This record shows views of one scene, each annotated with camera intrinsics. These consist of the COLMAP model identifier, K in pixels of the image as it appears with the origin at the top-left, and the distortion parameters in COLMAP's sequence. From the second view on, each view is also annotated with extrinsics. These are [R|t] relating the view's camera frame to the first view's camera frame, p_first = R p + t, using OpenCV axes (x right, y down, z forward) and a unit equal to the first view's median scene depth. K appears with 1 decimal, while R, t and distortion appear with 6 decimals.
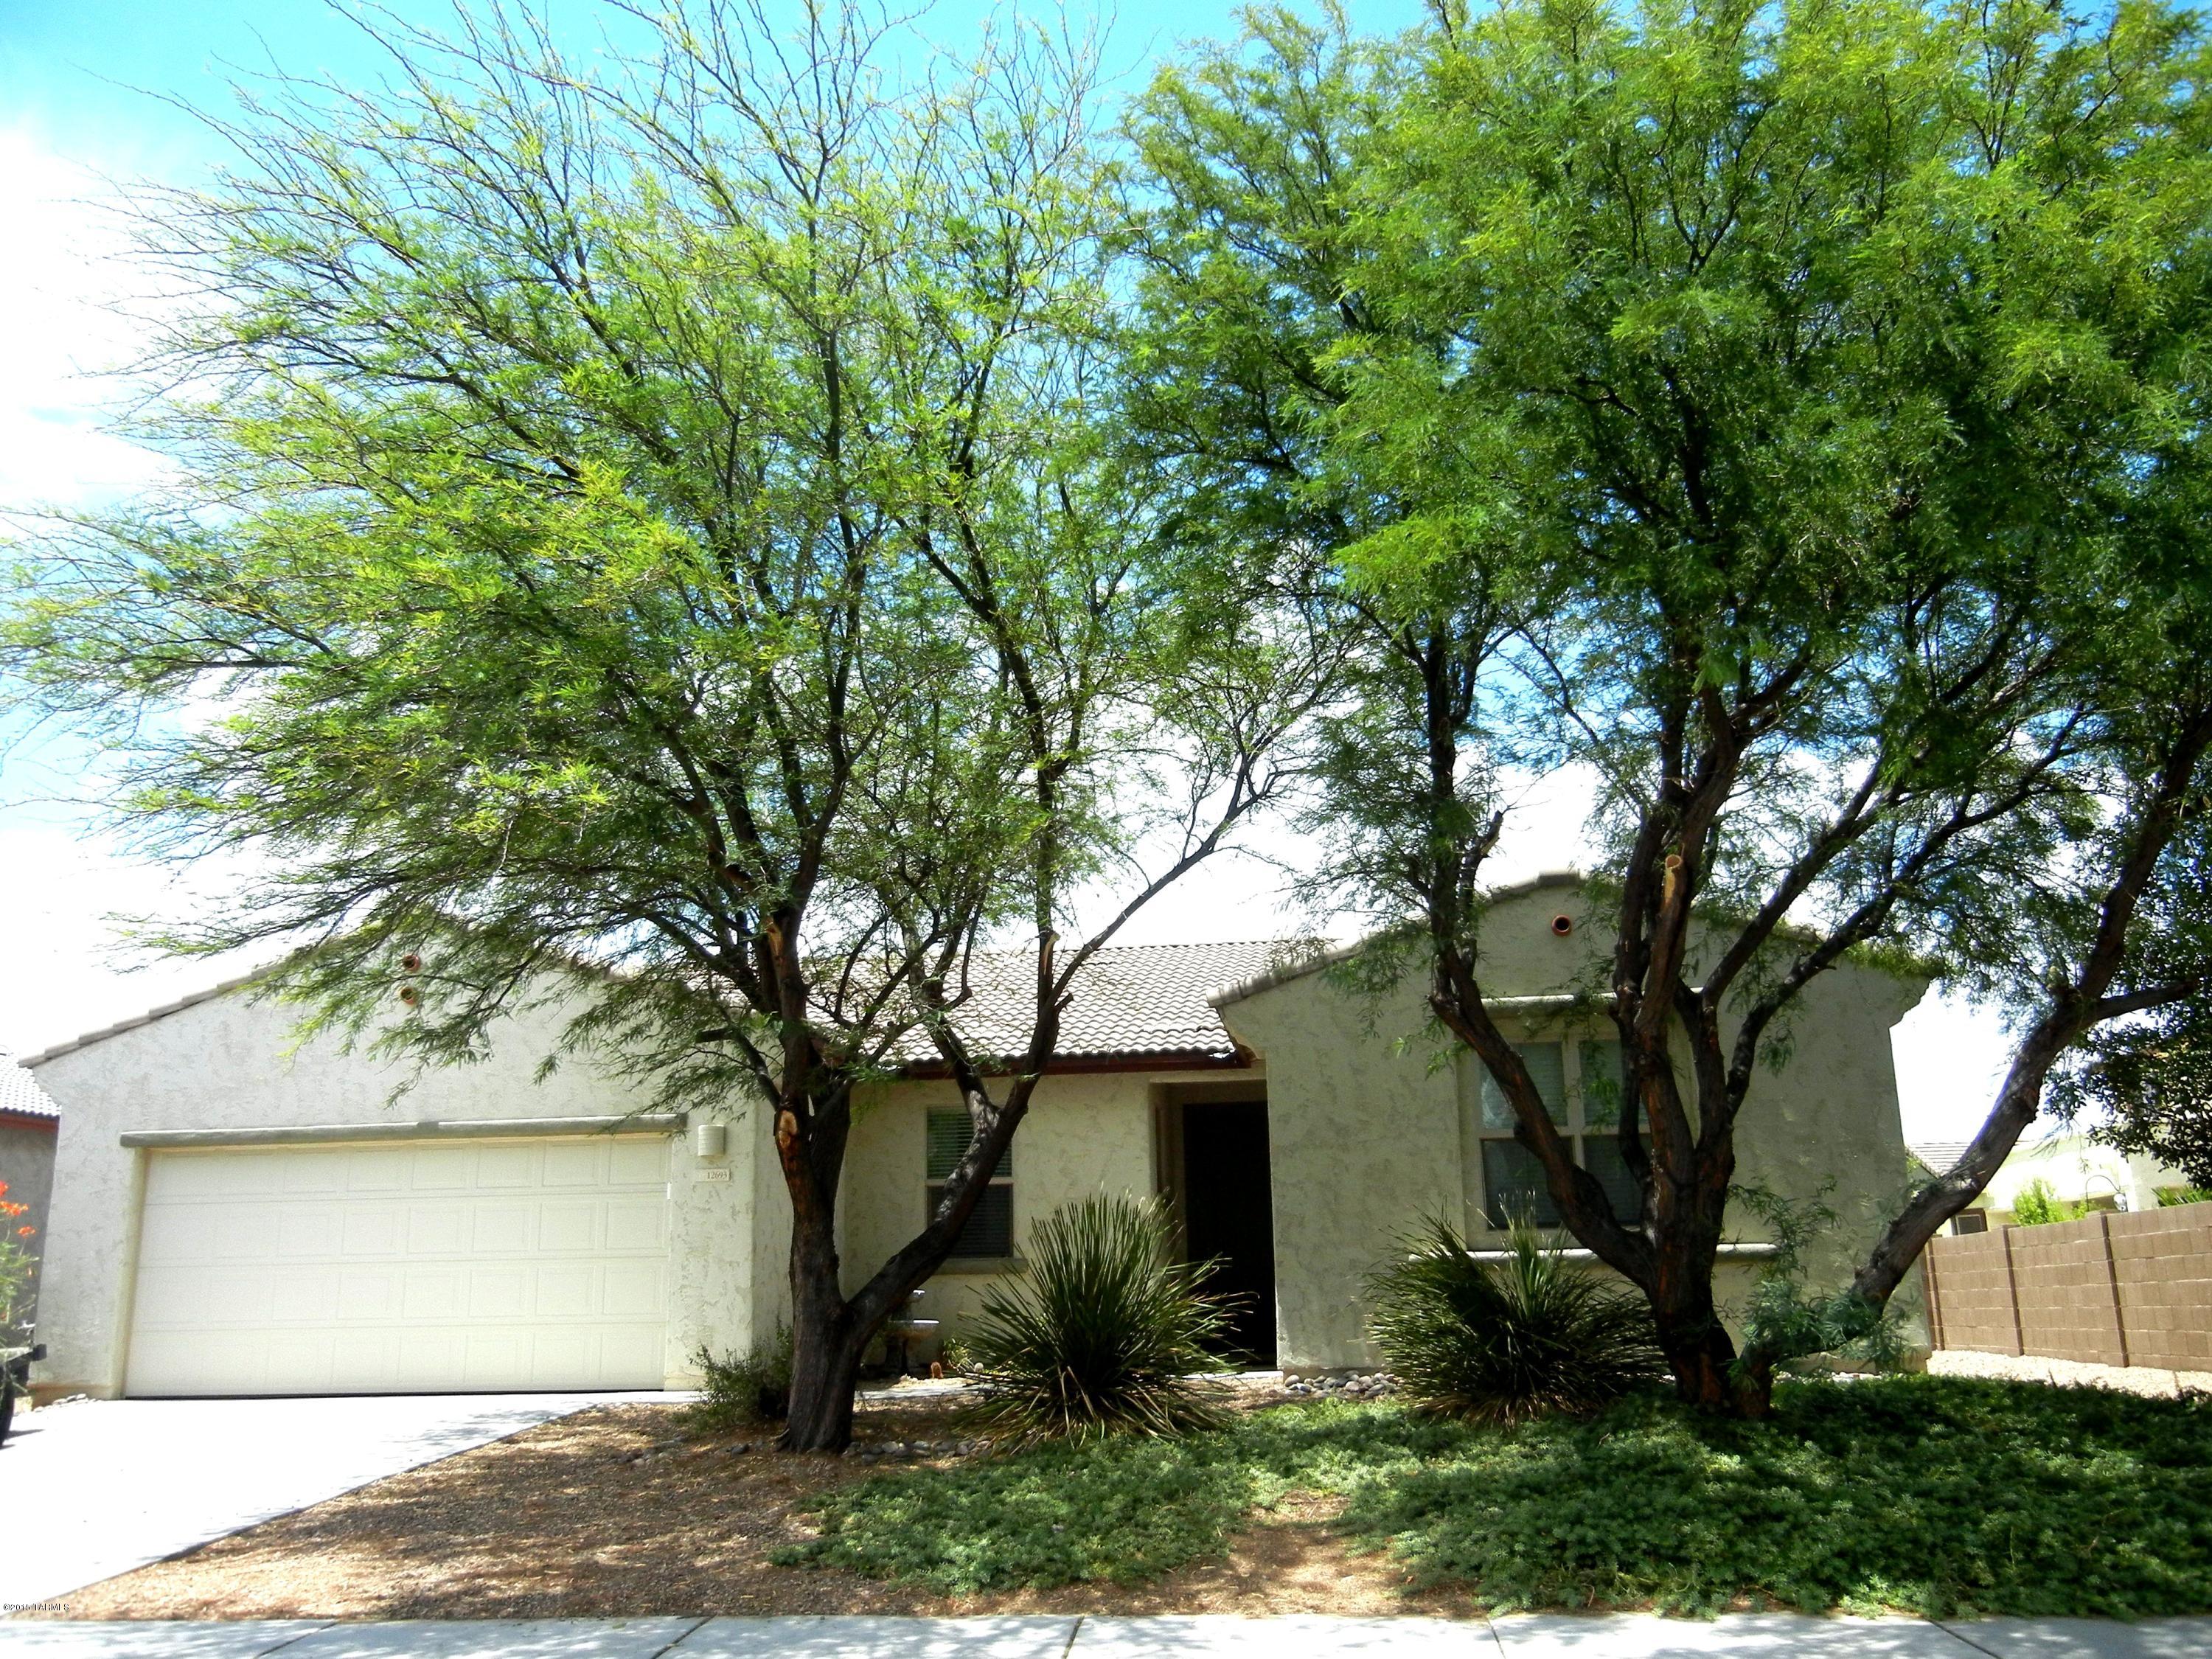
lens RADIAL K [[1878.8, 0, 1106.0], [0, 1878.8, 829.5], [0, 0, 1]] dist [0.000234, 0.005628]
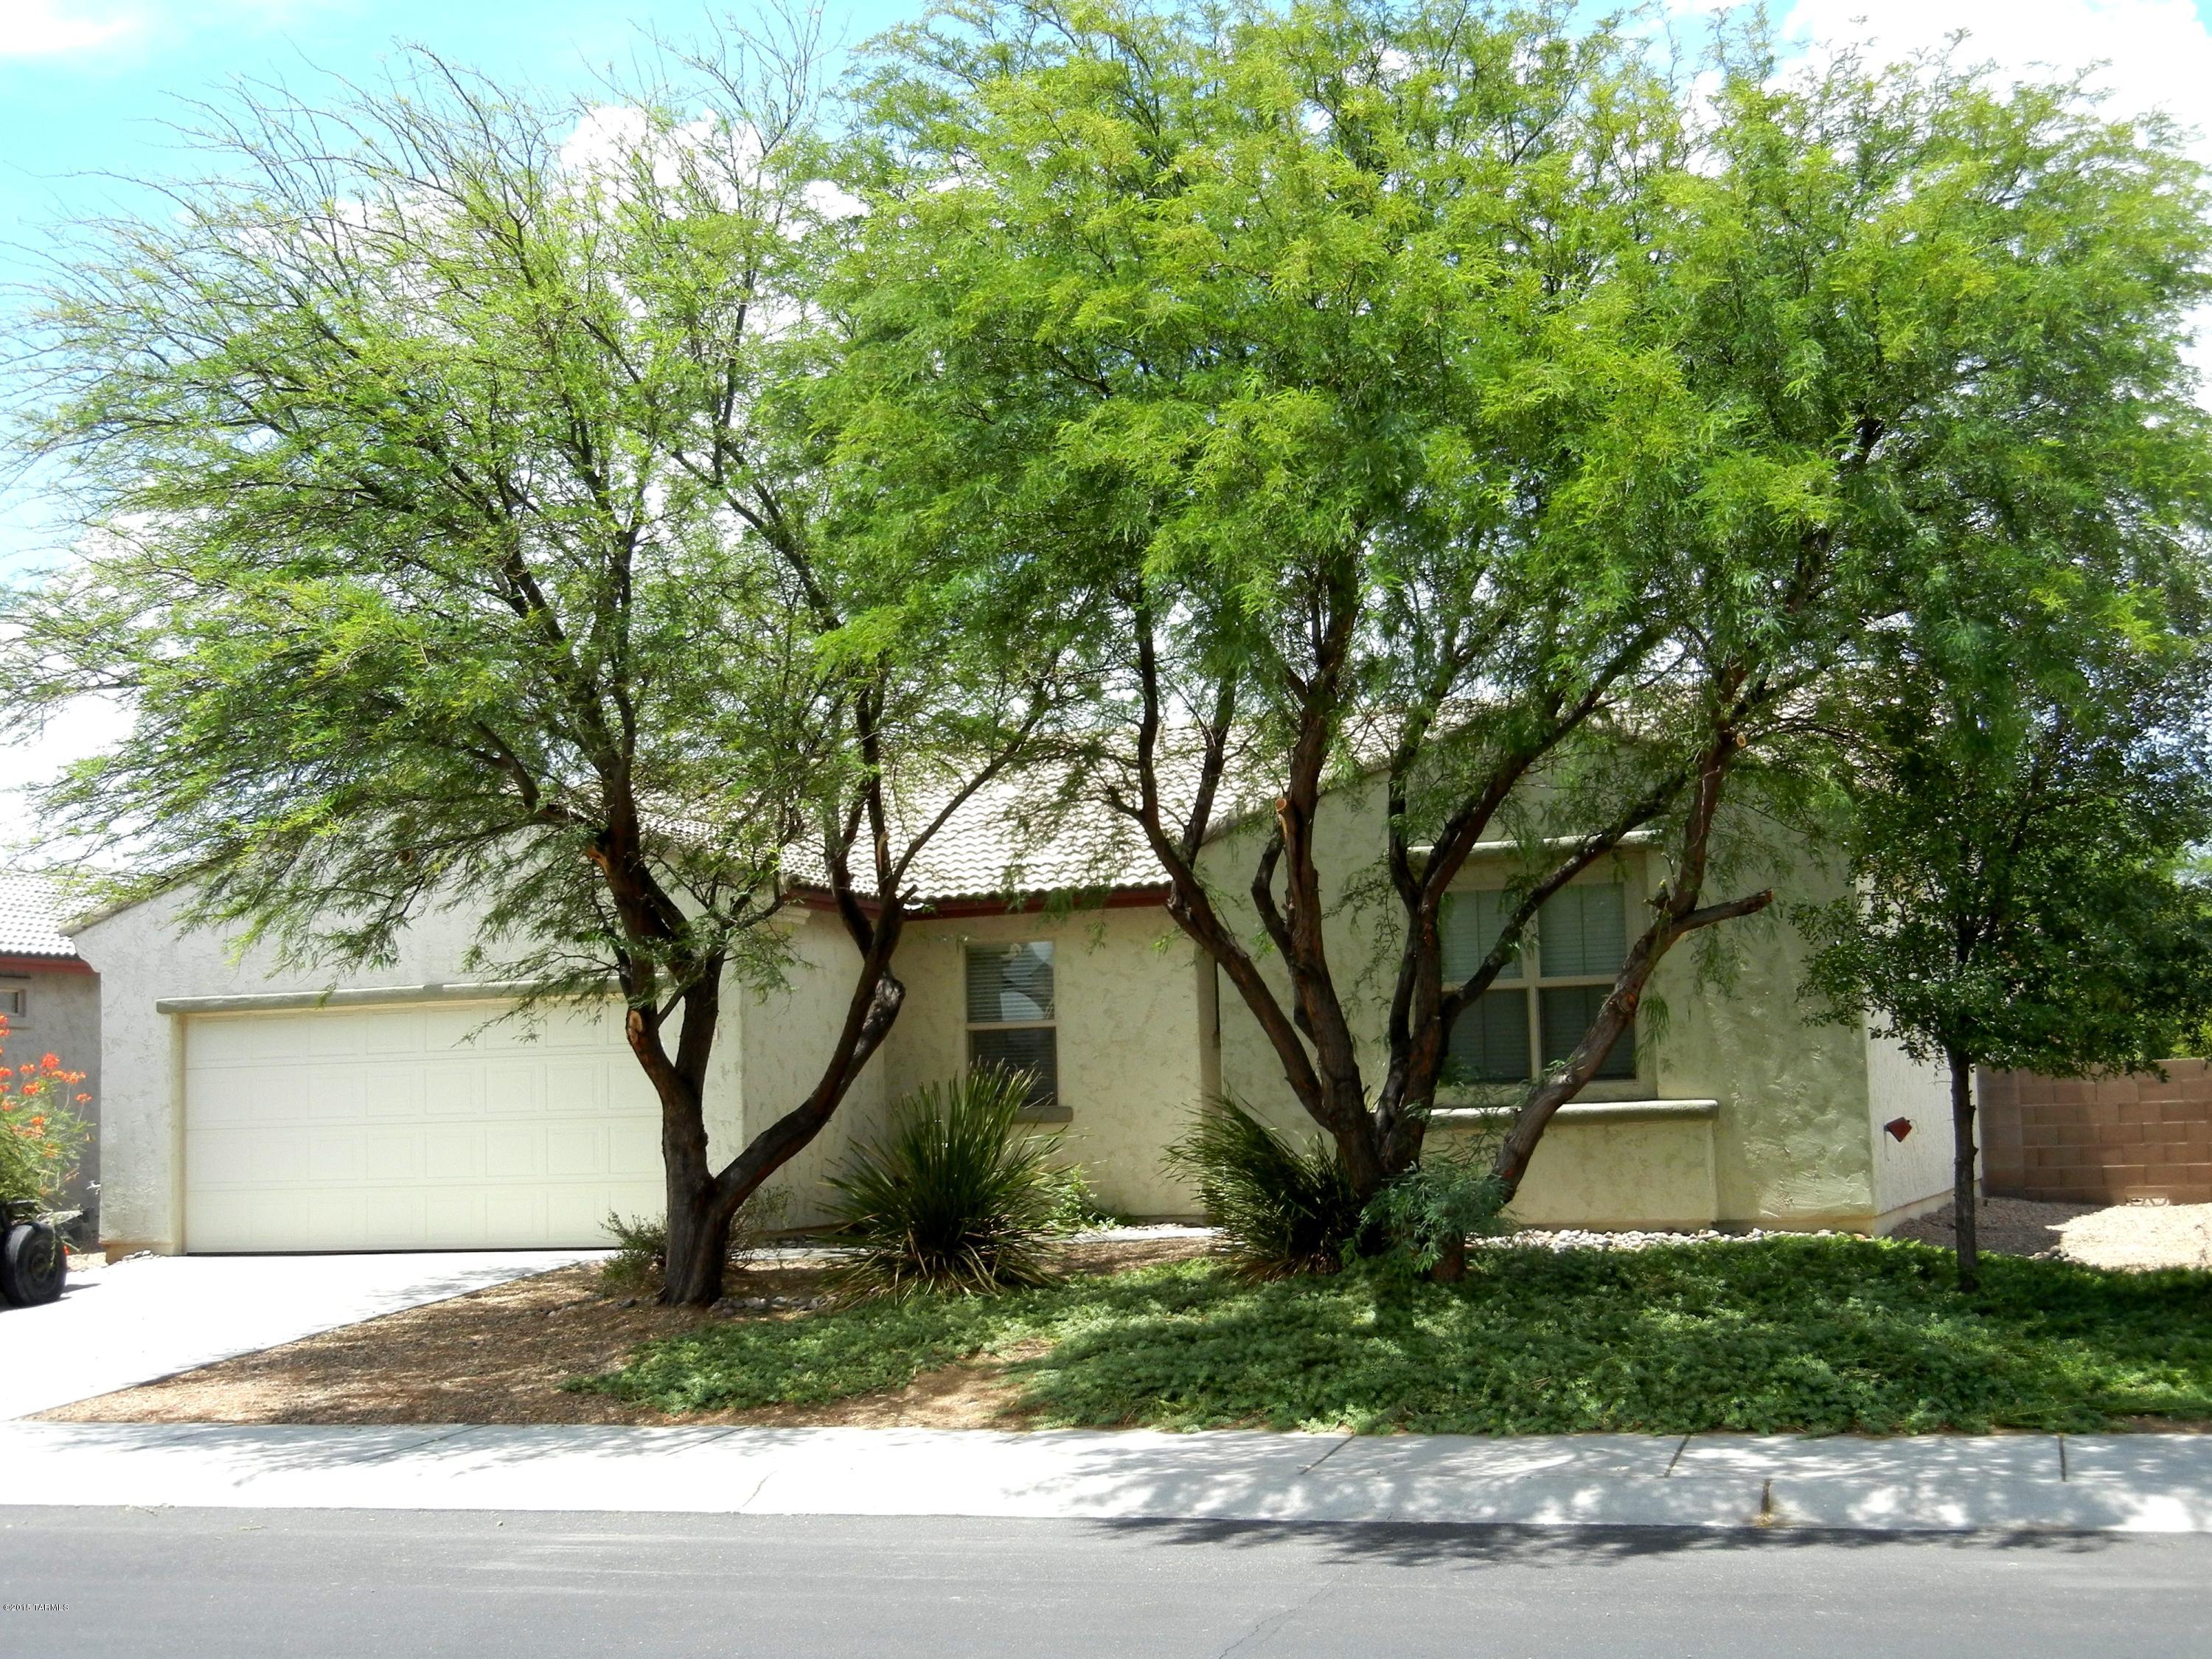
lens RADIAL K [[2897.6, 0, 1106.0], [0, 2897.6, 829.5], [0, 0, 1]] dist [0.010548, -0.024435]
pose [[0.975847, -0.031911, -0.216113, 0.446904], [0.064840, 0.987003, 0.147042, -0.178339], [0.208612, -0.157503, 0.965233, -0.544948]]
